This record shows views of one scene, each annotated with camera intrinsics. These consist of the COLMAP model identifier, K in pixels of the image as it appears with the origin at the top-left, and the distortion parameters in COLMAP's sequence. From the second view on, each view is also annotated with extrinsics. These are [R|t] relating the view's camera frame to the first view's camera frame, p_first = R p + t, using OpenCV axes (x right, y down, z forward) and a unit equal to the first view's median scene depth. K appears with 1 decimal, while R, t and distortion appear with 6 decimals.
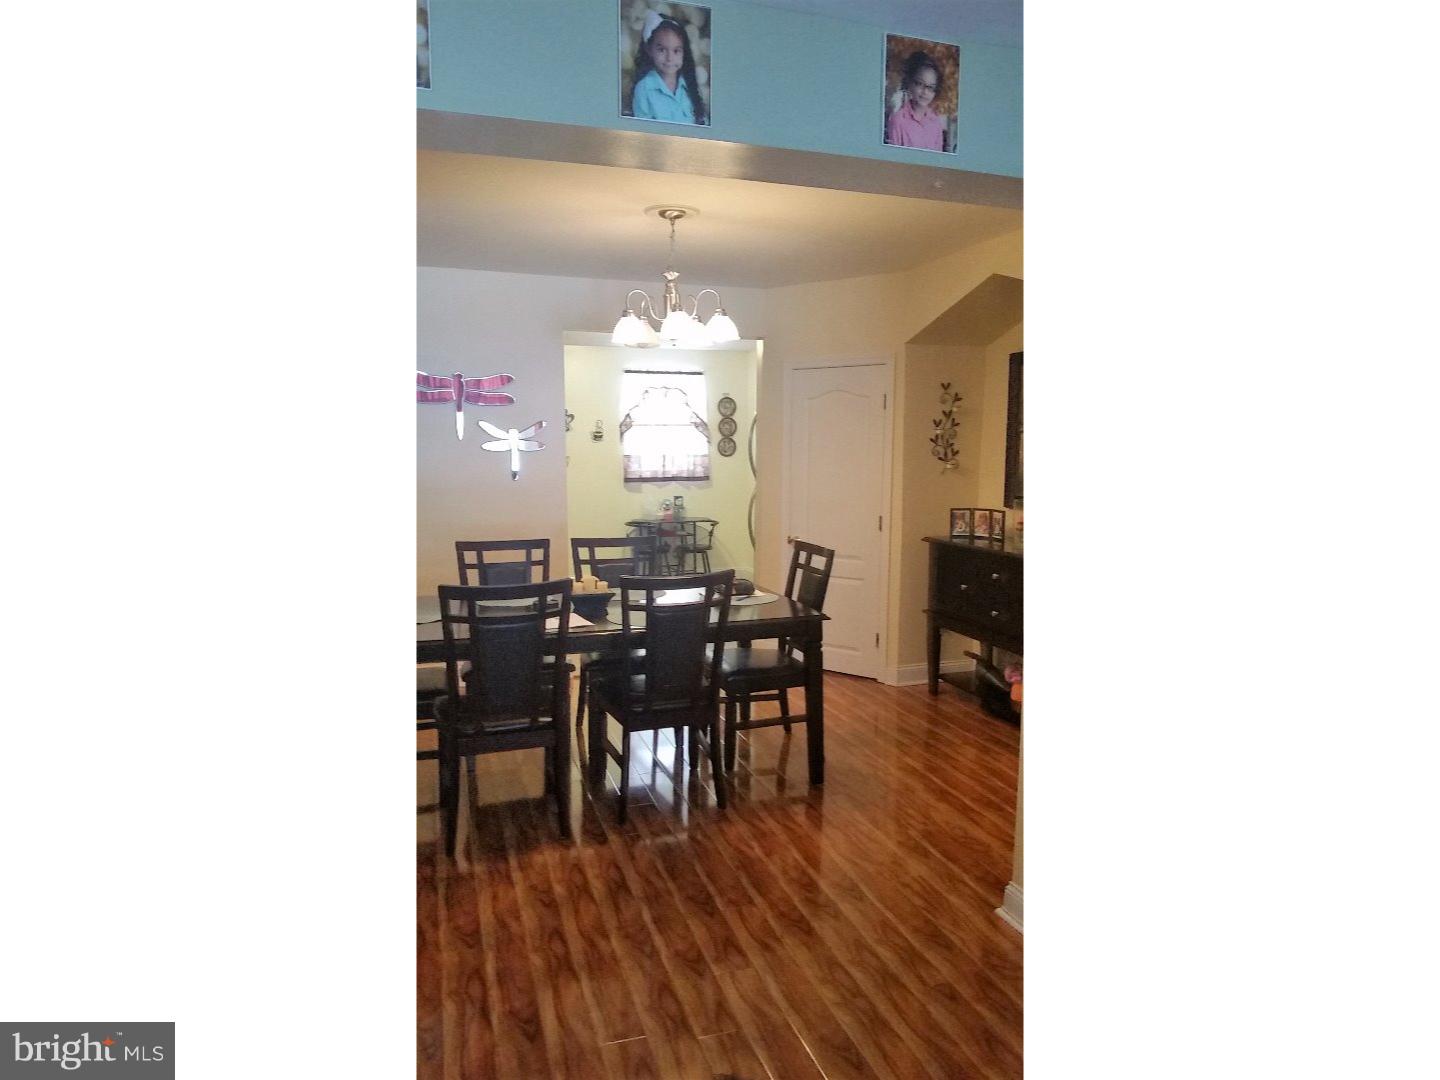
lens RADIAL K [[889.6, 0, 727.2], [0, 889.6, 547.3], [0, 0, 1]] dist [0.035551, -0.005649]
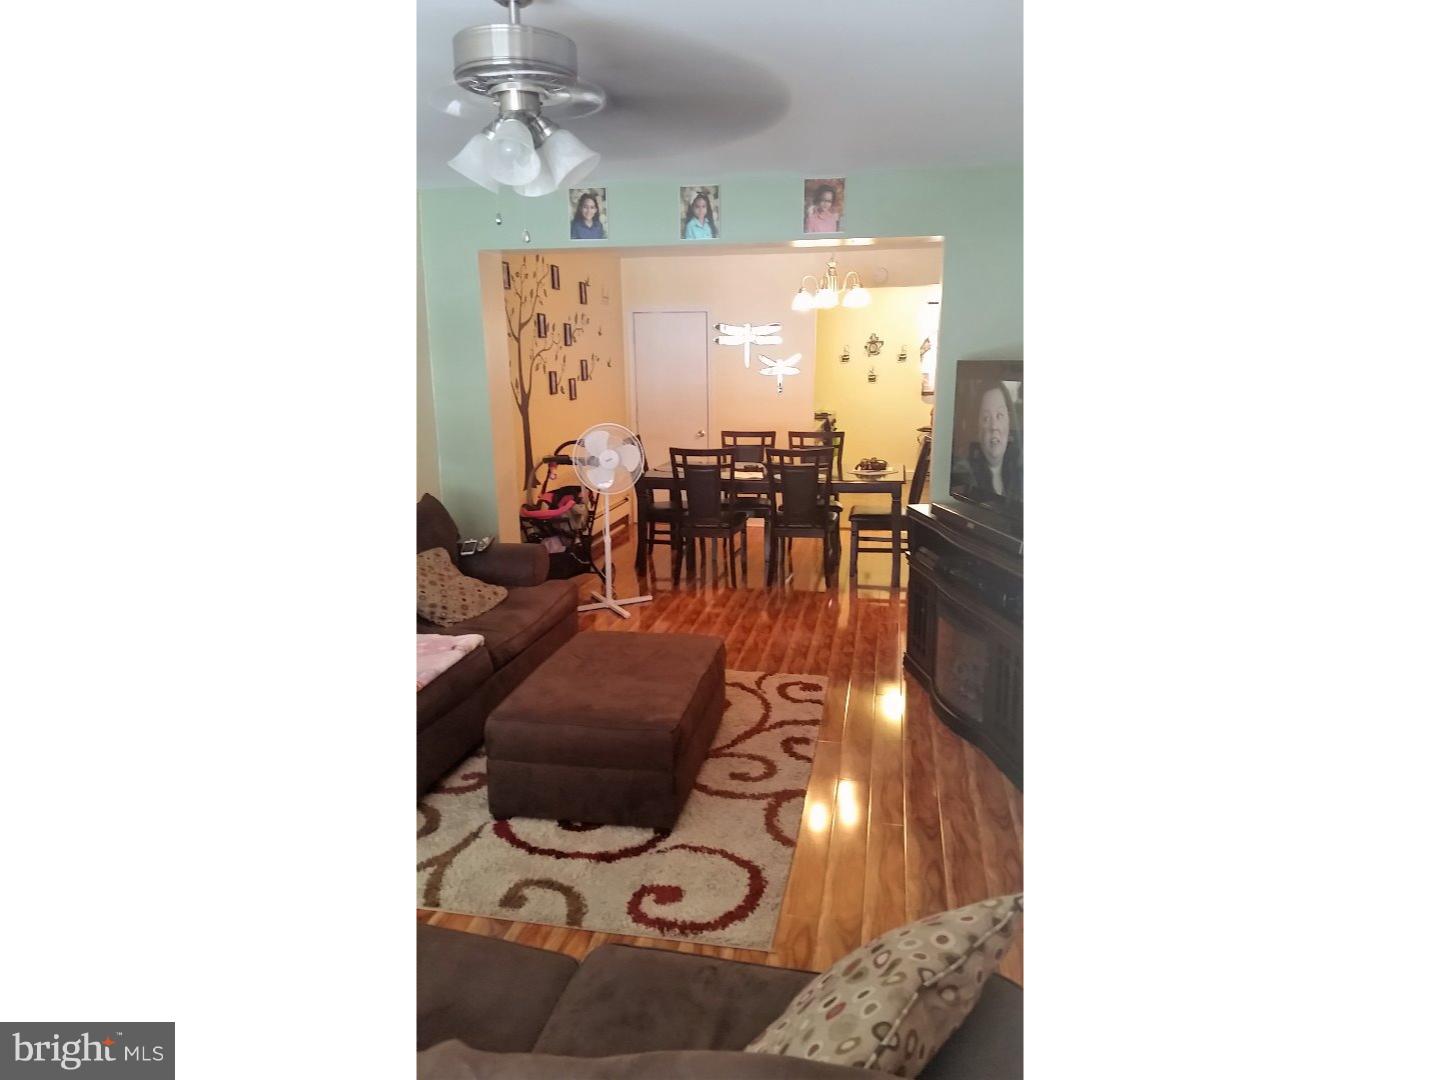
lens RADIAL K [[889.6, 0, 724.8], [0, 889.6, 583.1], [0, 0, 1]] dist [0.035551, -0.005649]
pose [[0.878869, 0.105786, -0.465187, 0.843942], [-0.043019, 0.988706, 0.143561, 0.059946], [0.475120, -0.106160, 0.873493, -0.802684]]
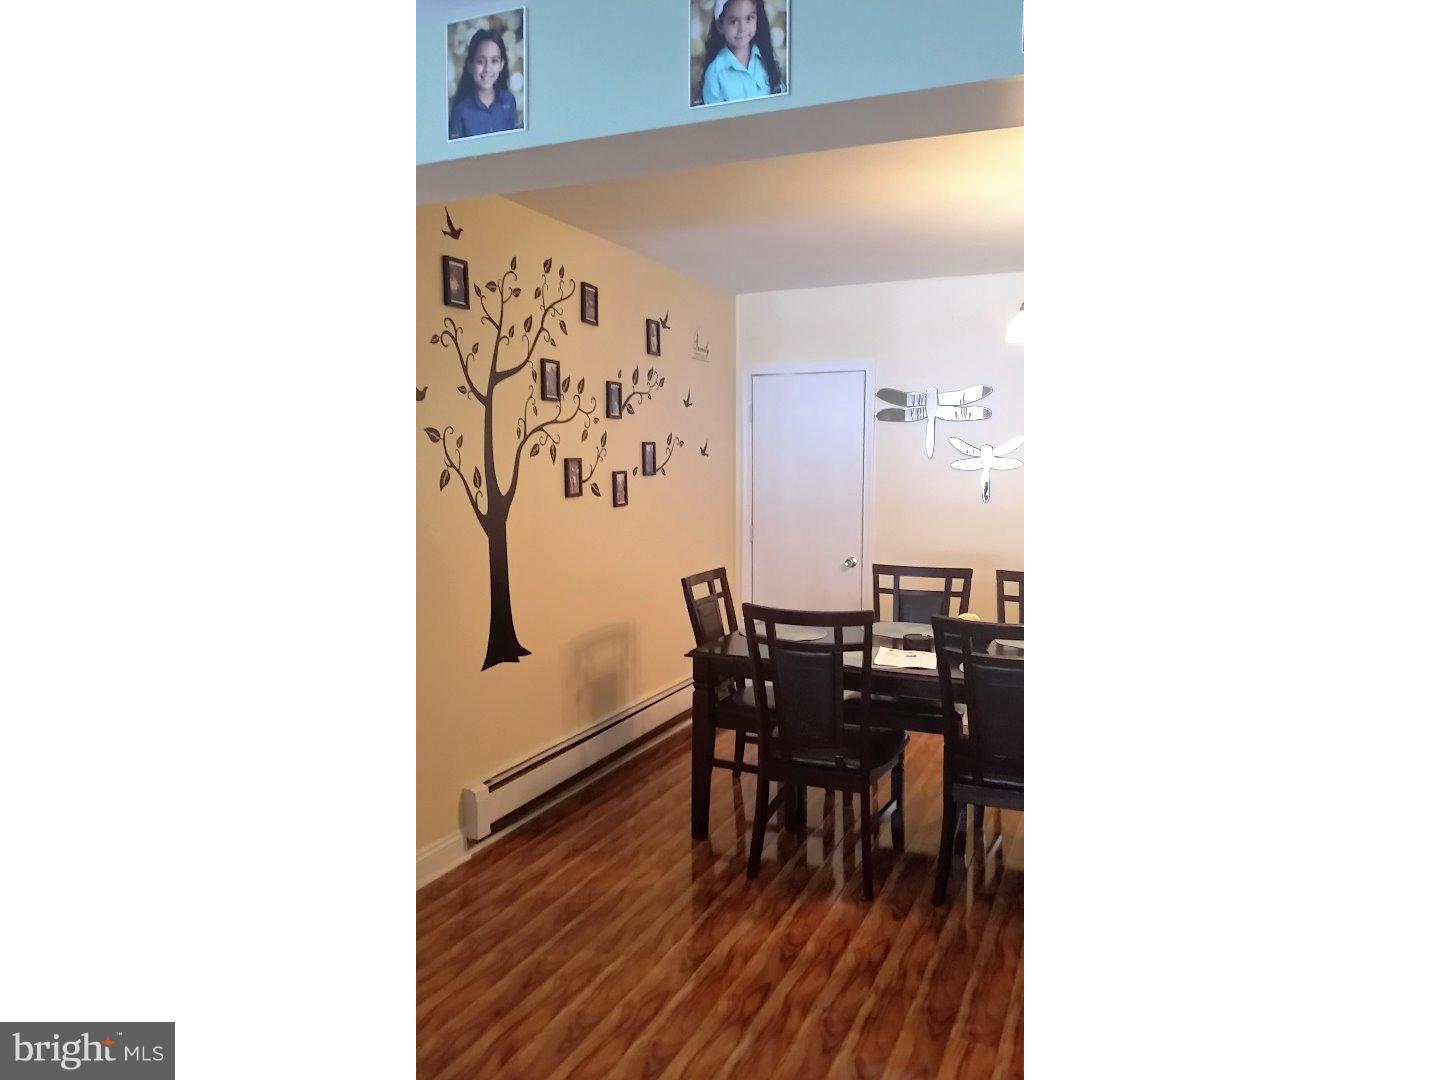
lens RADIAL K [[962.5, 0, 728.1], [0, 962.5, 550.5], [0, 0, 1]] dist [0.056434, -0.020489]
pose [[0.753860, 0.057302, -0.654532, 0.418520], [-0.073189, 0.997314, 0.003015, -0.020873], [0.652946, 0.045632, 0.756029, 0.199439]]
